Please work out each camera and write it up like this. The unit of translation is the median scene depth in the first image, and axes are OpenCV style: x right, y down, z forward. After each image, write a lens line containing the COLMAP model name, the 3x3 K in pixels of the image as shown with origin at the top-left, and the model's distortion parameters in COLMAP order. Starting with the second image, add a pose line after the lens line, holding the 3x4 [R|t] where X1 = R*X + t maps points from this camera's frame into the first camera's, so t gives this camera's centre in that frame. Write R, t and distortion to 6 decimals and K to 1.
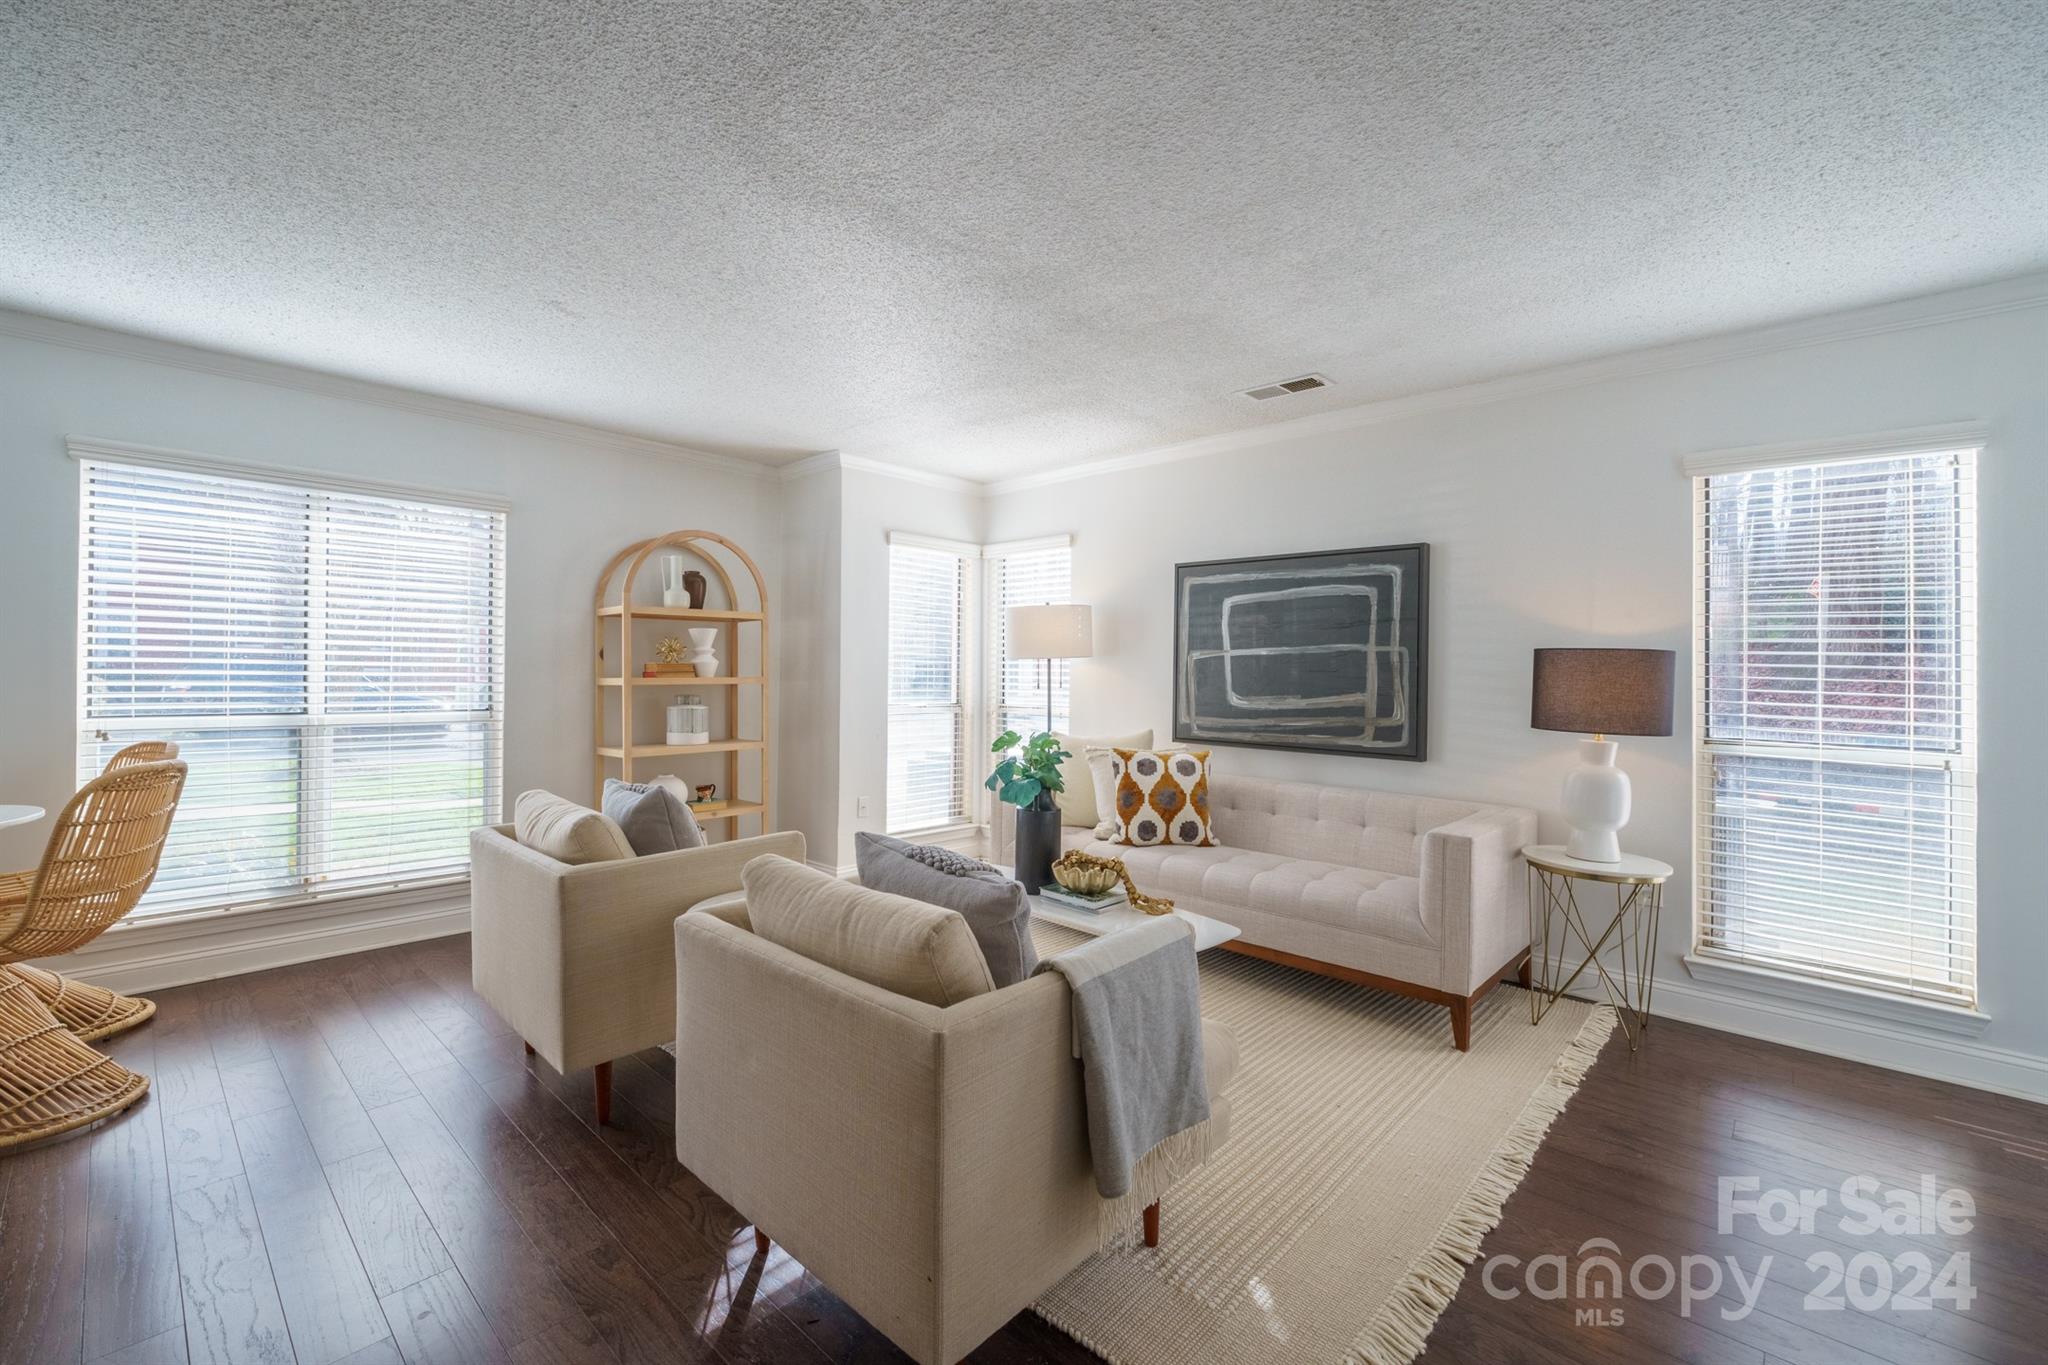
lens RADIAL K [[859.7, 0, 1025.2], [0, 859.7, 668.2], [0, 0, 1]] dist [-0.009999, 0.000597]
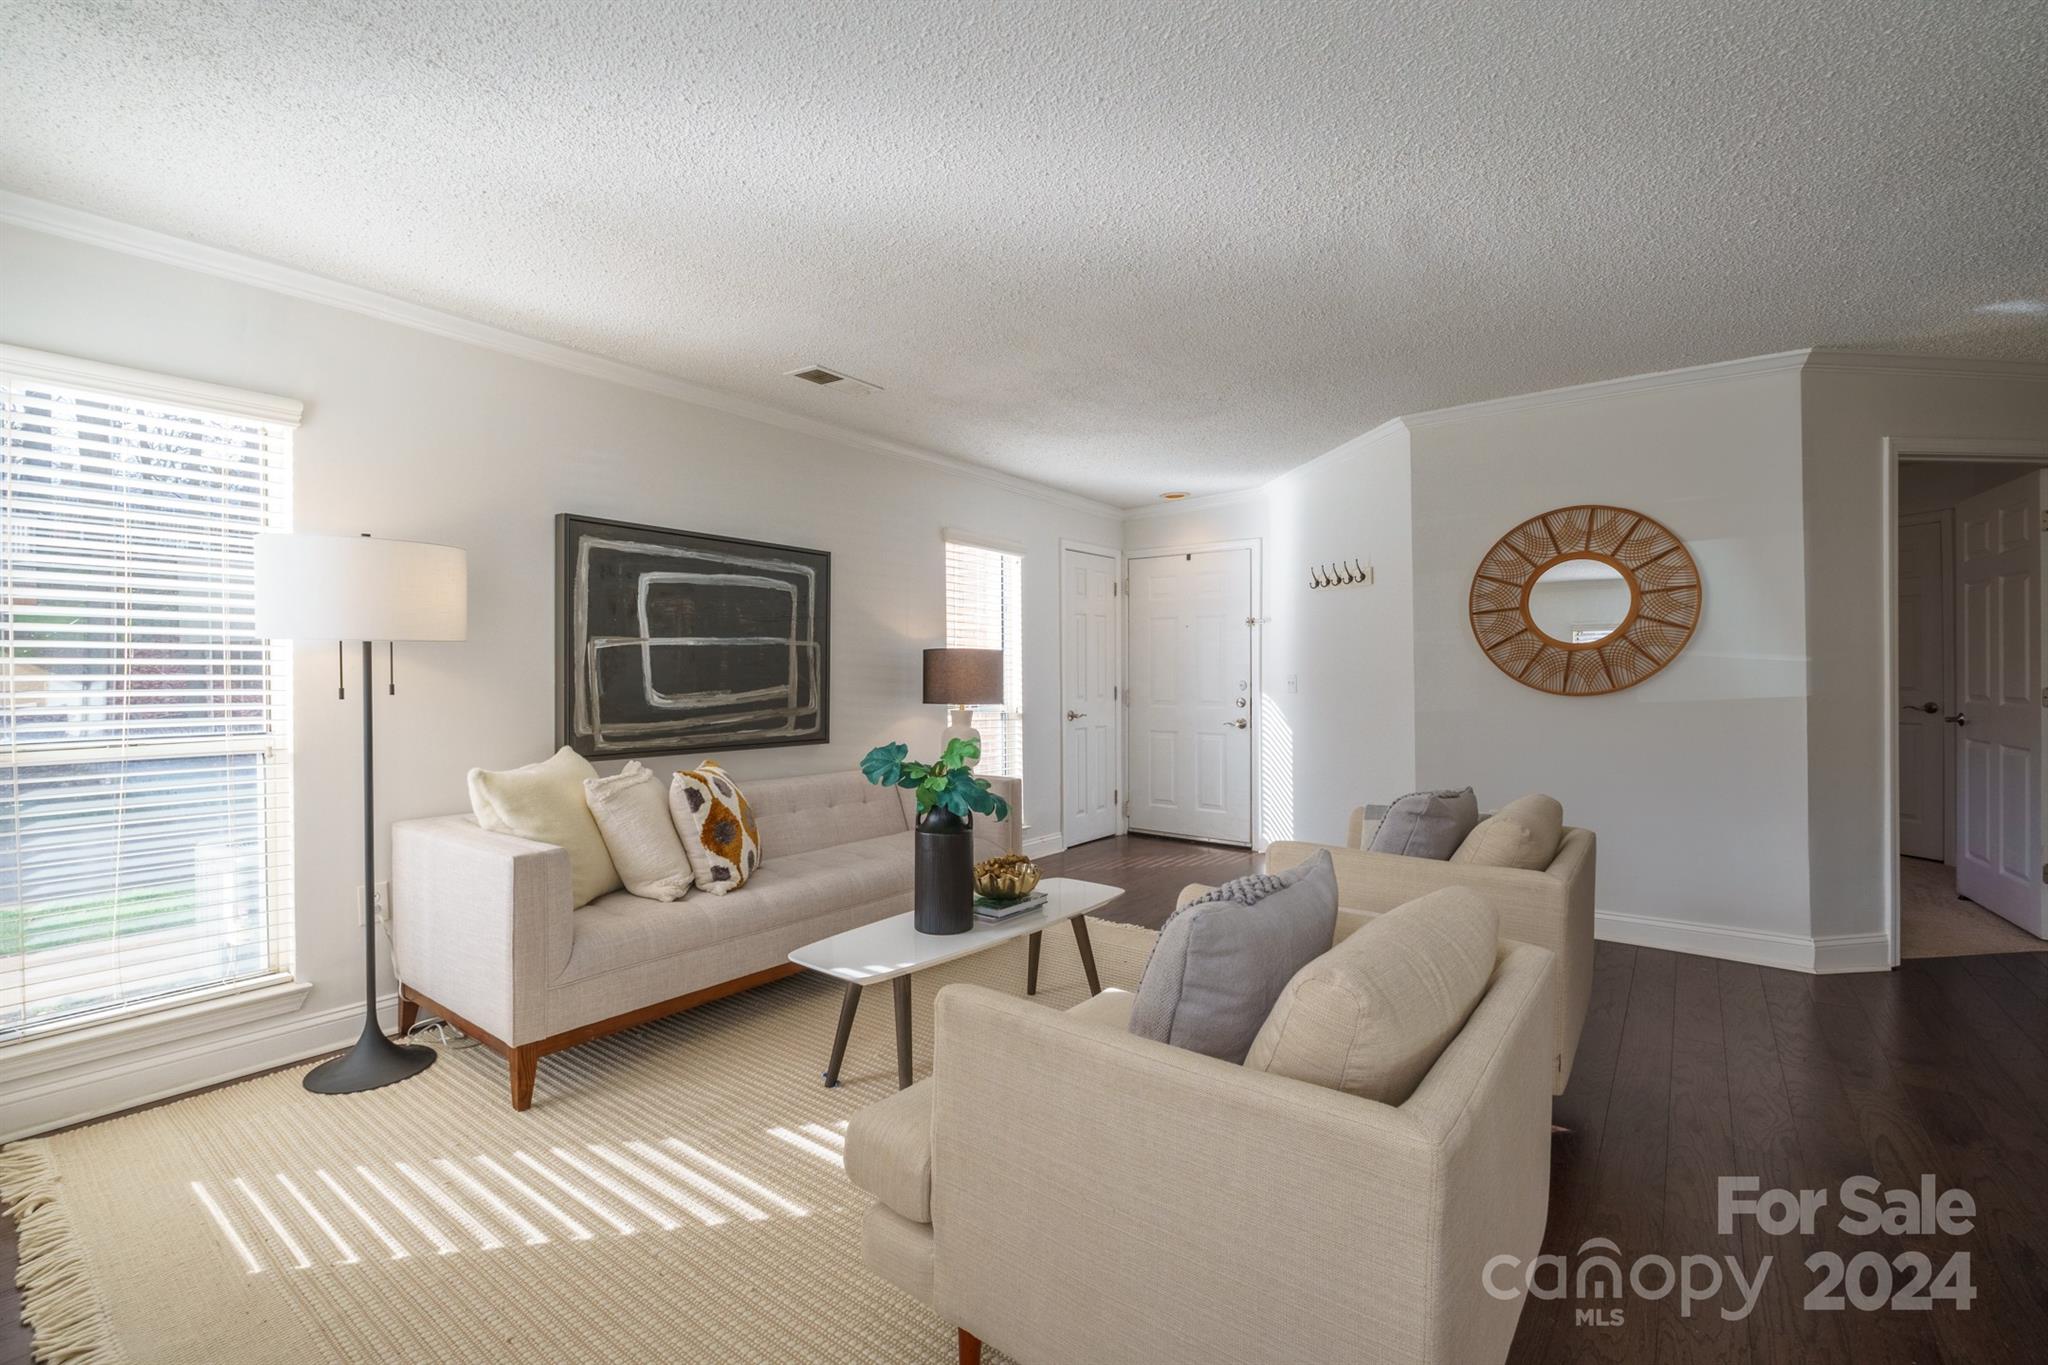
lens RADIAL K [[859.7, 0, 999.1], [0, 859.7, 681.7], [0, 0, 1]] dist [-0.009999, 0.000597]
pose [[-0.060583, -0.022387, 0.997912, -0.667414], [-0.005208, 0.999742, 0.022112, 0.000423], [-0.998150, -0.003858, -0.060684, 0.811611]]
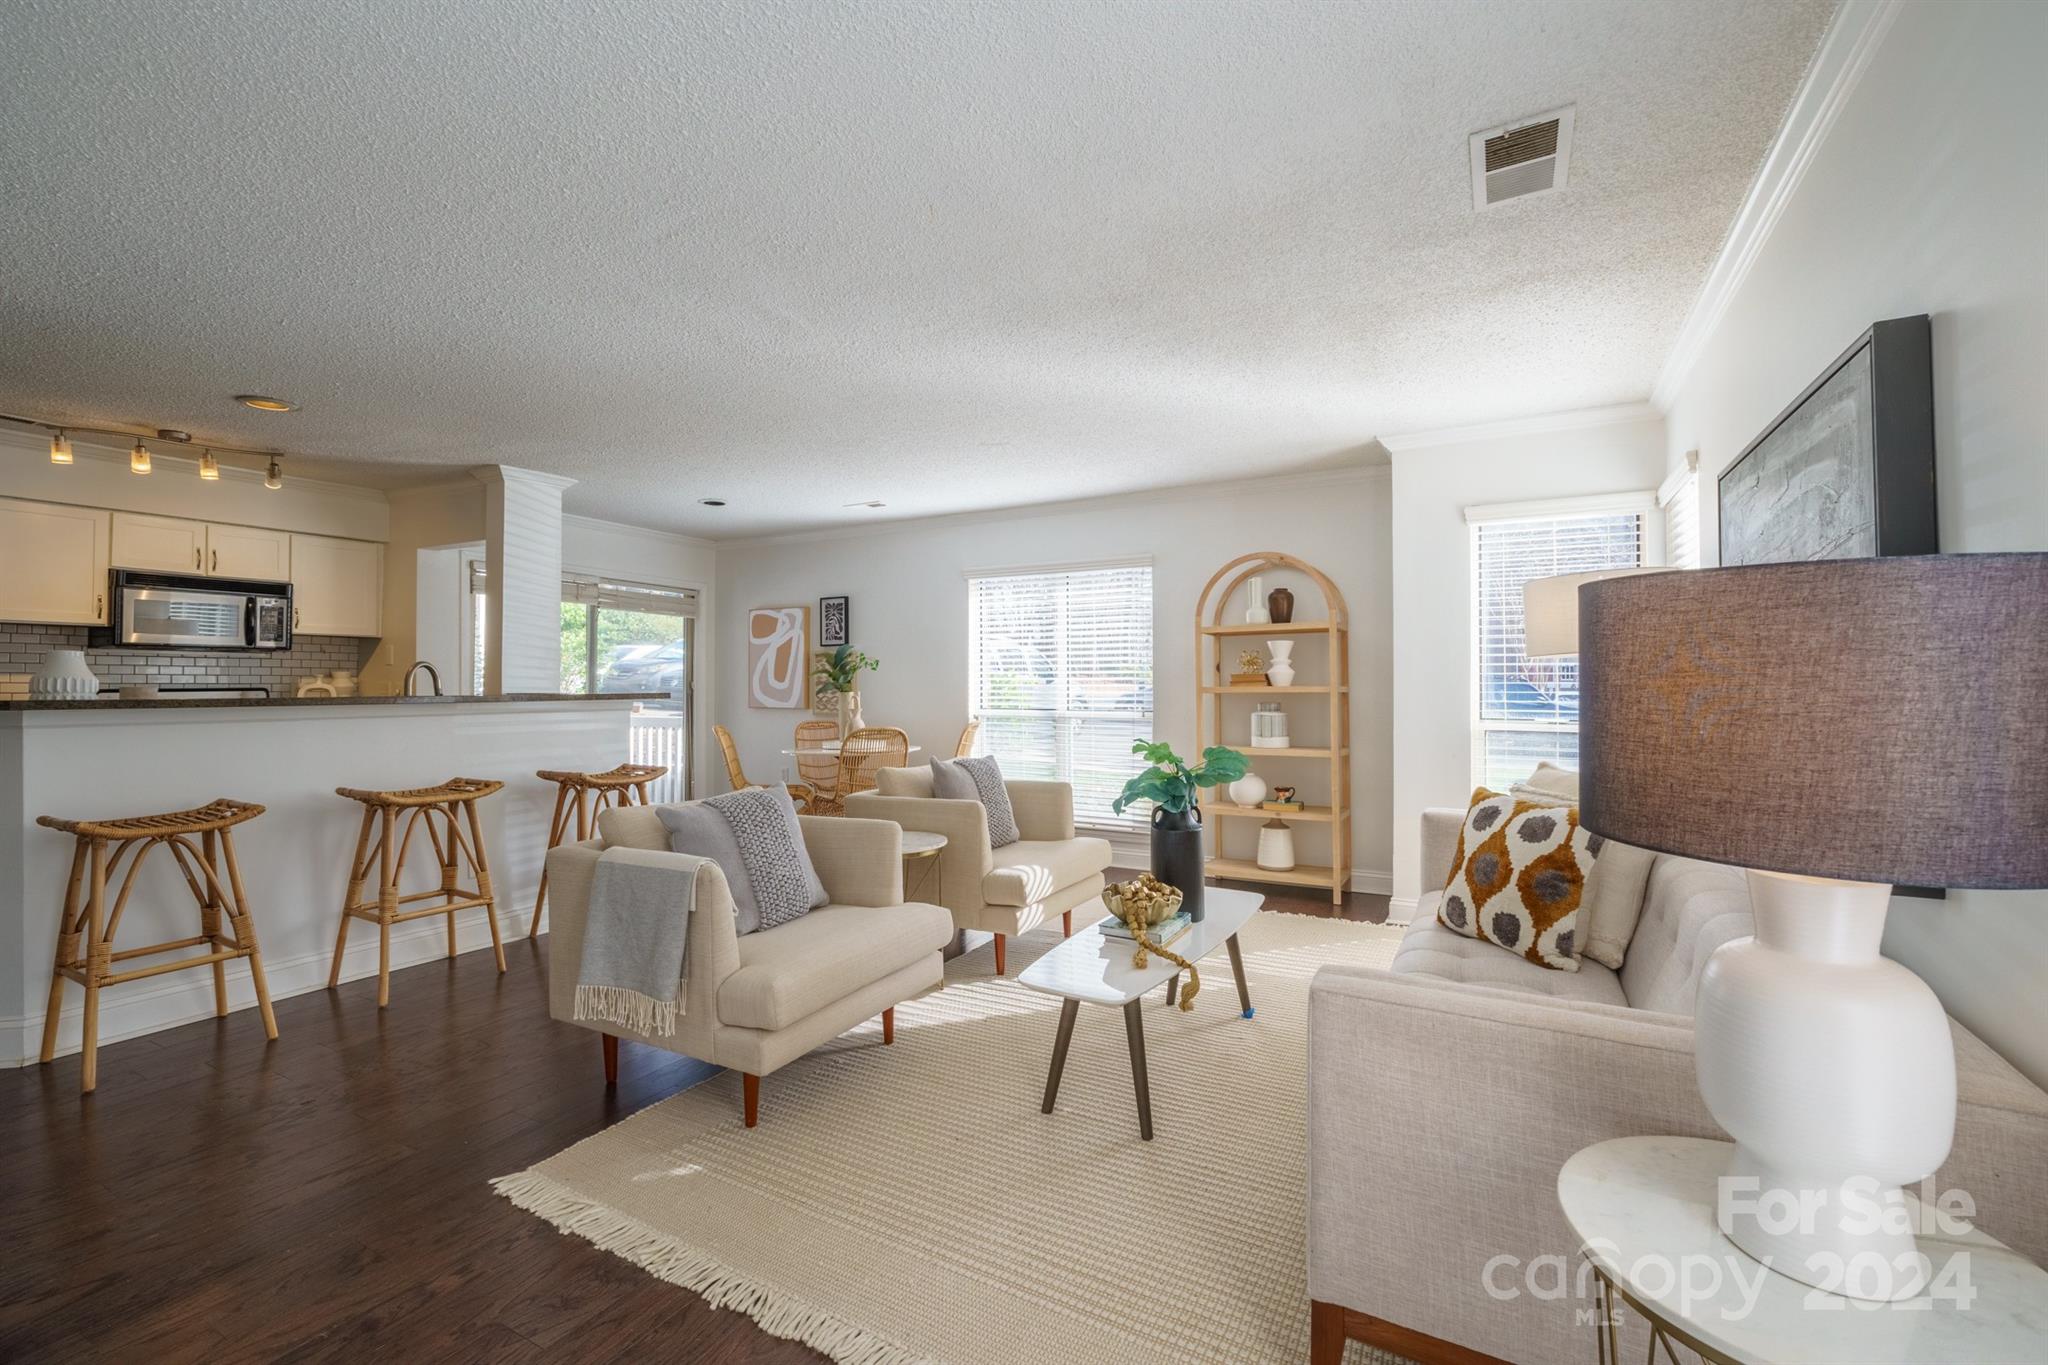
lens RADIAL K [[859.7, 0, 1035.6], [0, 859.7, 667.7], [0, 0, 1]] dist [-0.009999, 0.000597]
pose [[0.249405, -0.028143, -0.967990, 0.709106], [0.011823, 0.999592, -0.026016, 0.014061], [0.968327, -0.004956, 0.249636, 0.521329]]
